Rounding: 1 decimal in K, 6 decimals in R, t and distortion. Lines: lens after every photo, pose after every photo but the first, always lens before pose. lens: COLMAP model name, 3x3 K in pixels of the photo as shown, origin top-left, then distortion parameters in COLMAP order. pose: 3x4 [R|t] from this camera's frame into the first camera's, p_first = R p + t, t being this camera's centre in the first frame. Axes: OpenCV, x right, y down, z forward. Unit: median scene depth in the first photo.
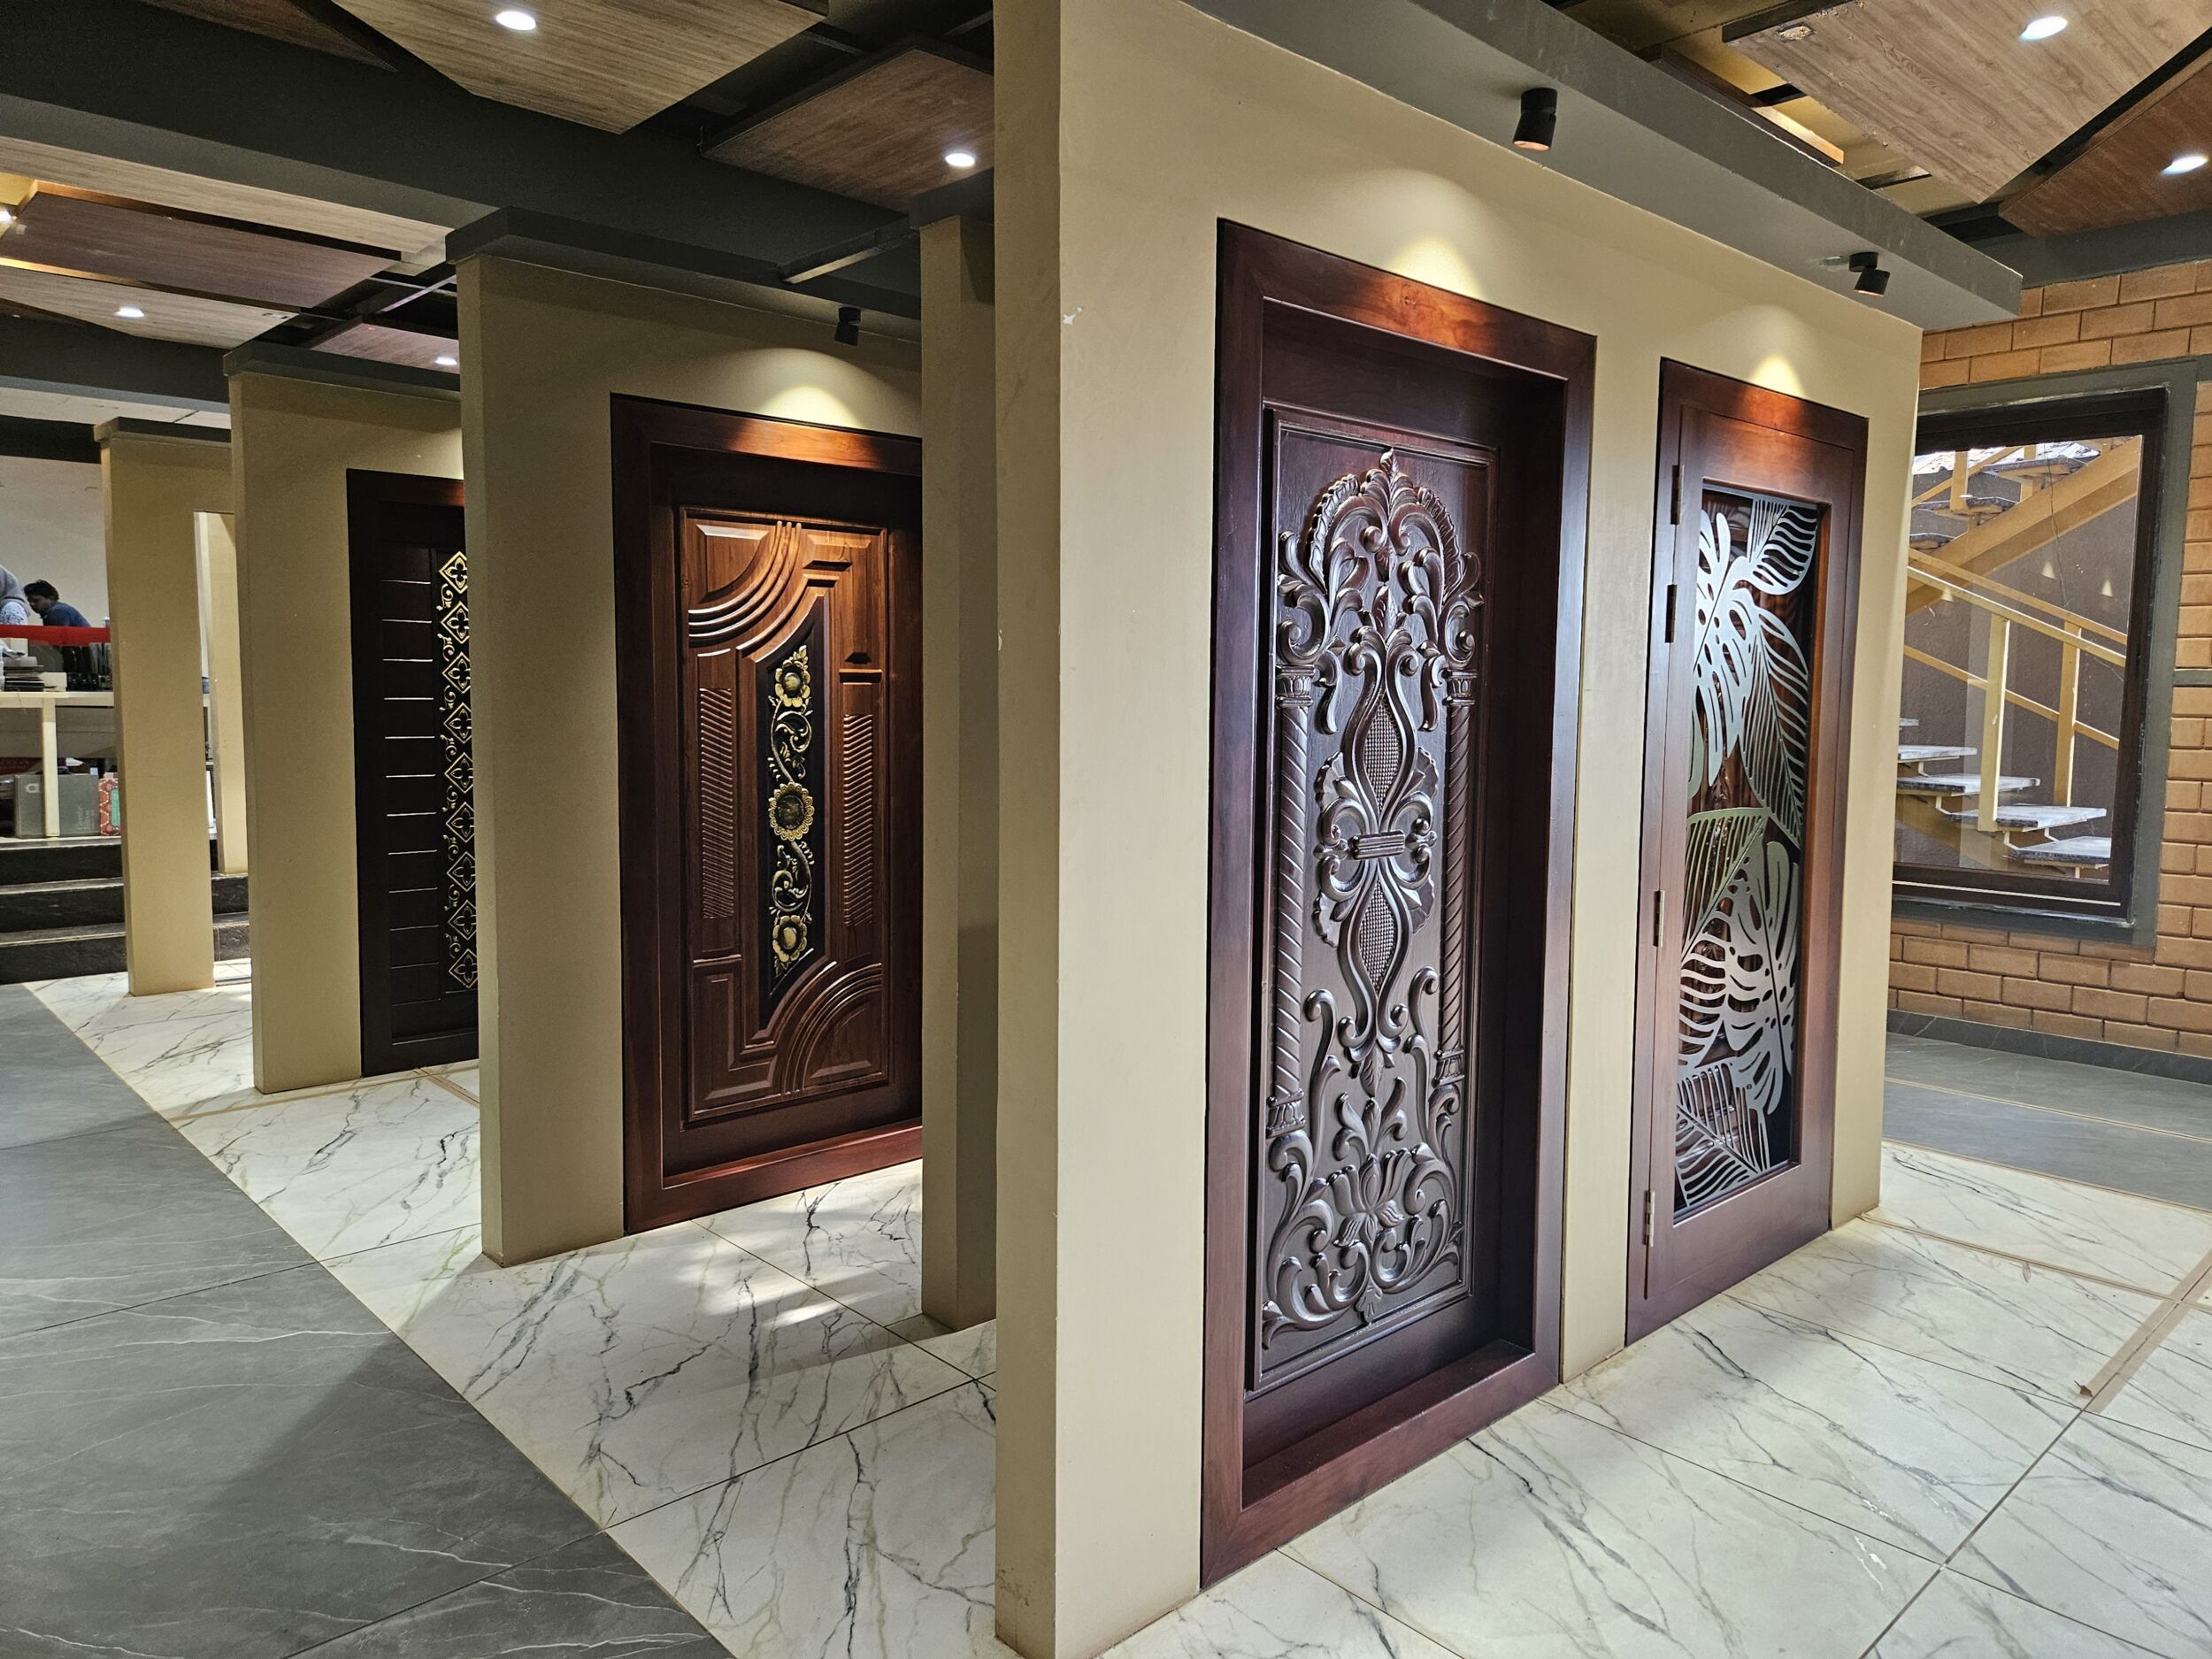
lens RADIAL K [[1494.6, 0, 1119.5], [0, 1494.6, 835.2], [0, 0, 1]] dist [0.070730, -0.054612]
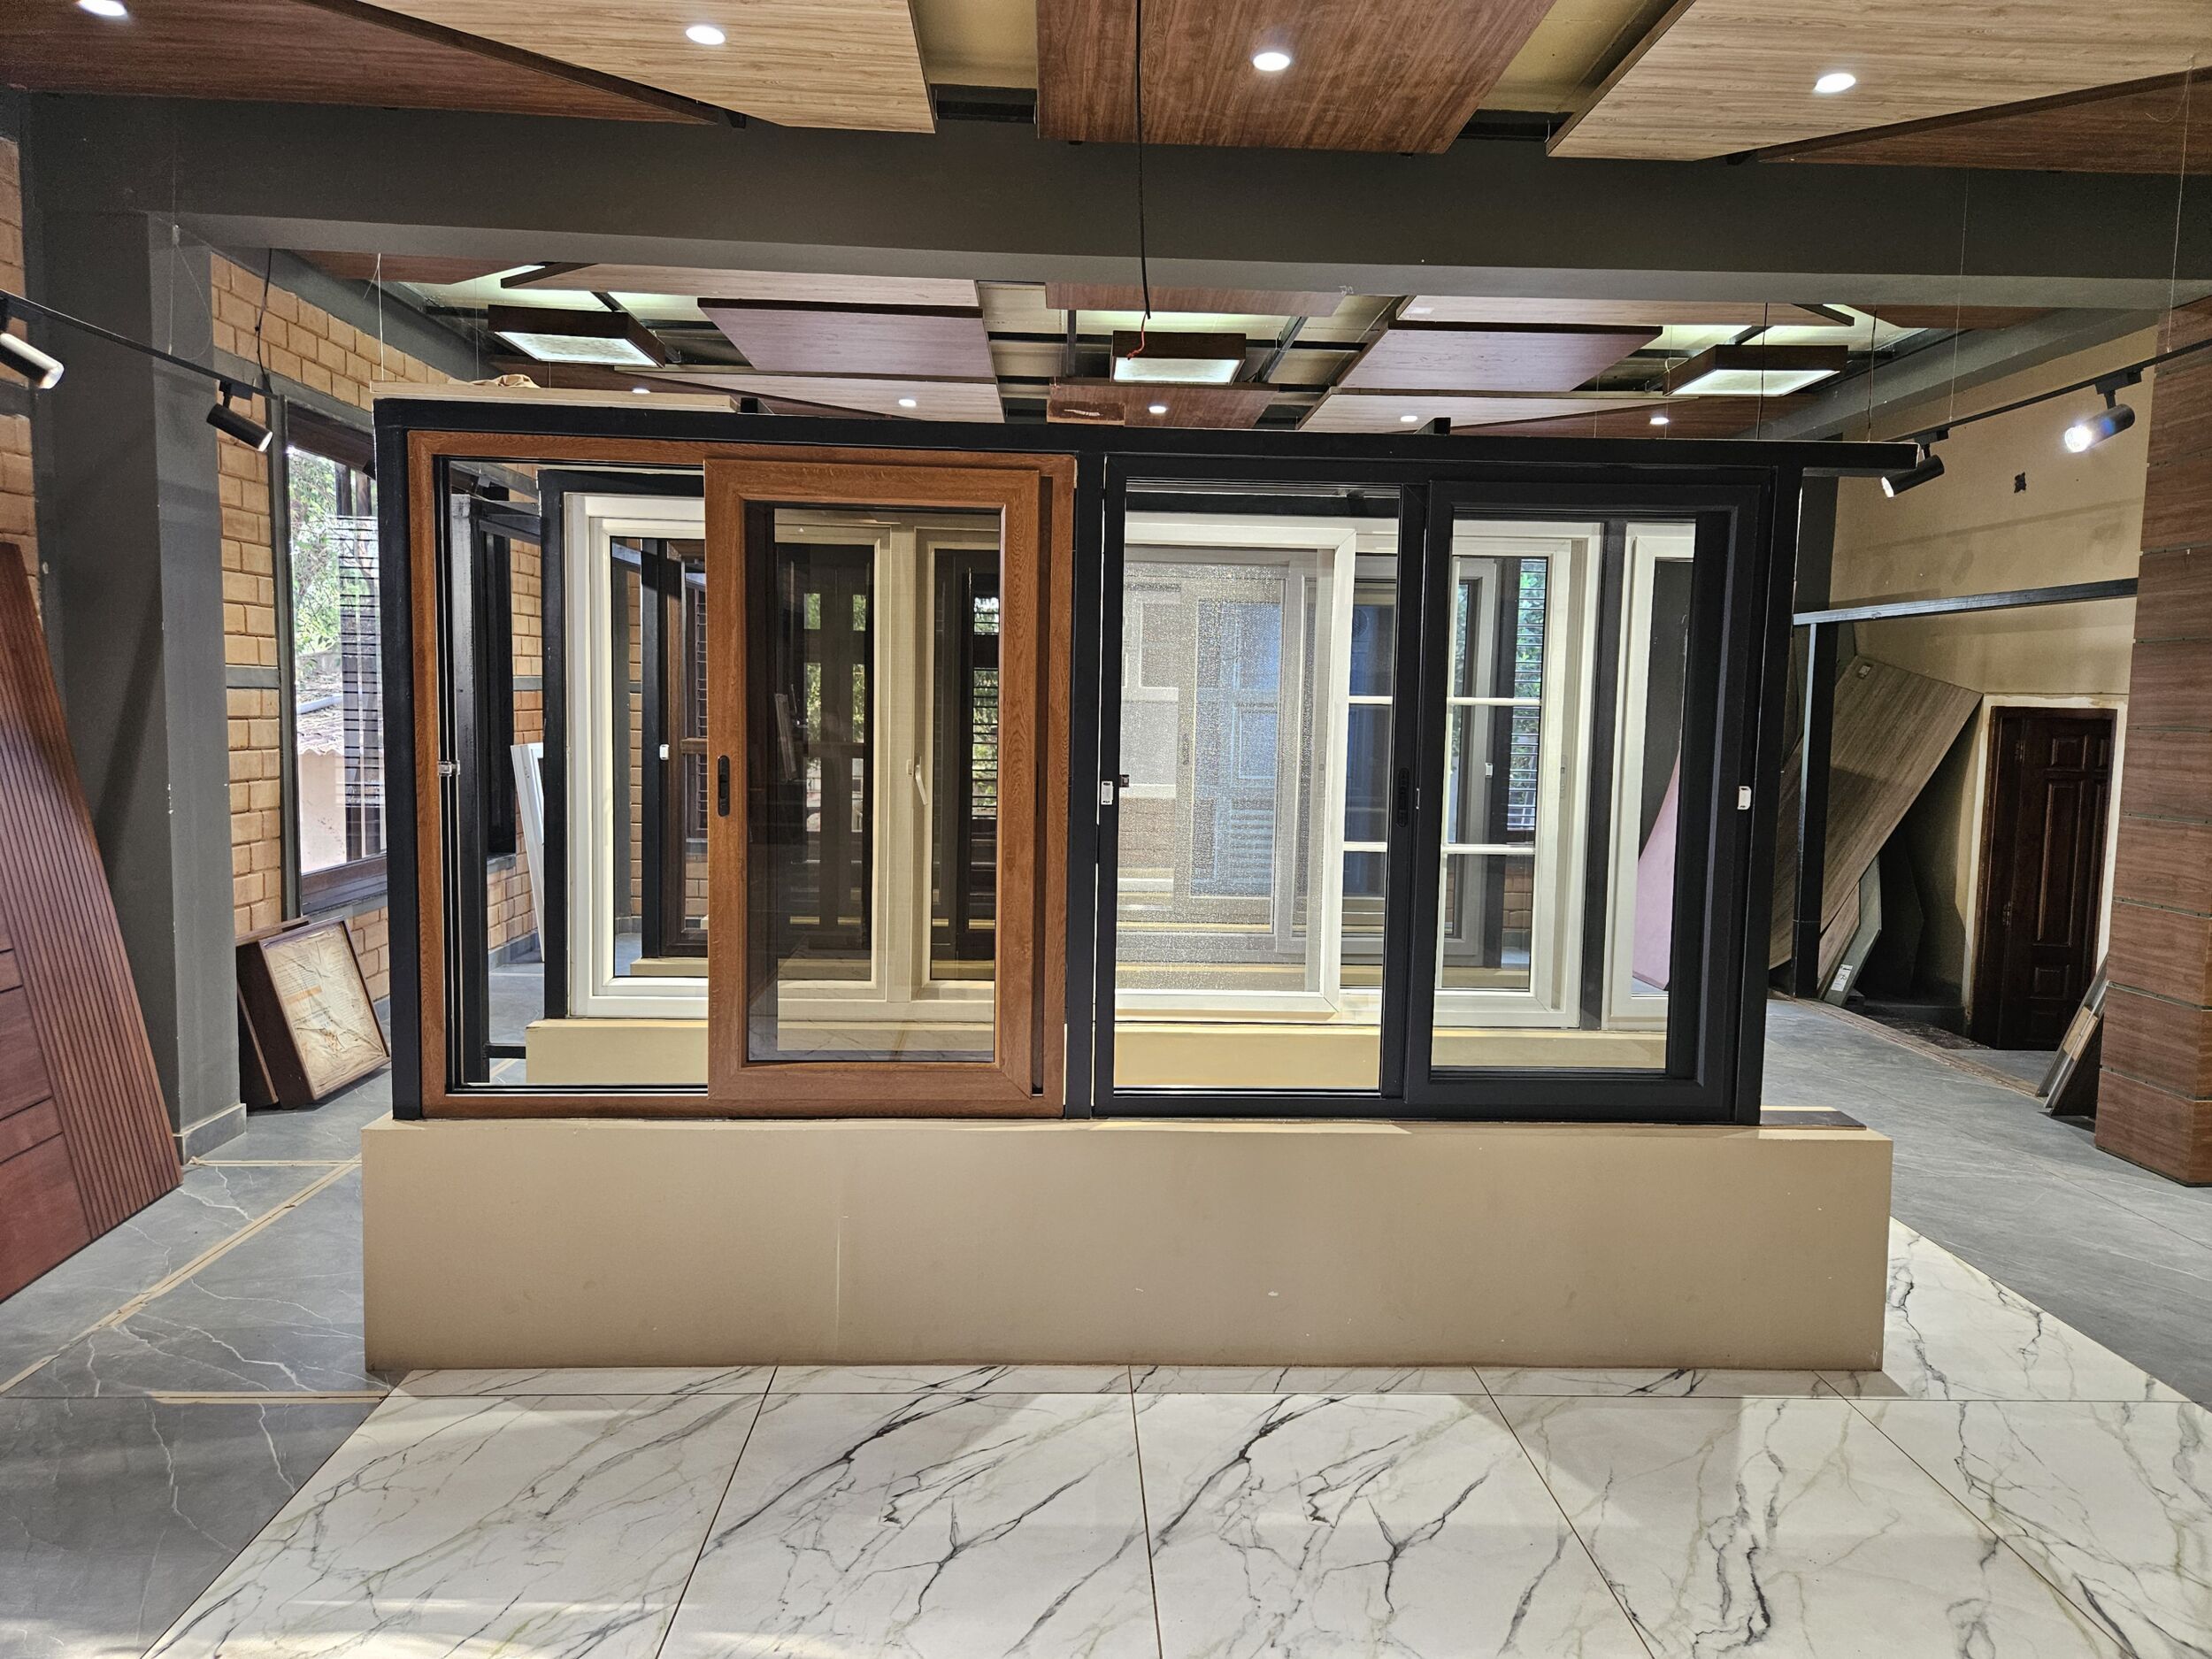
lens RADIAL K [[1494.6, 0, 1119.5], [0, 1494.6, 835.2], [0, 0, 1]] dist [0.070730, -0.054612]
pose [[-0.755683, -0.085003, 0.649398, -0.952754], [0.040911, 0.983479, 0.176339, -0.303349], [-0.653659, 0.159824, -0.739720, 2.506023]]
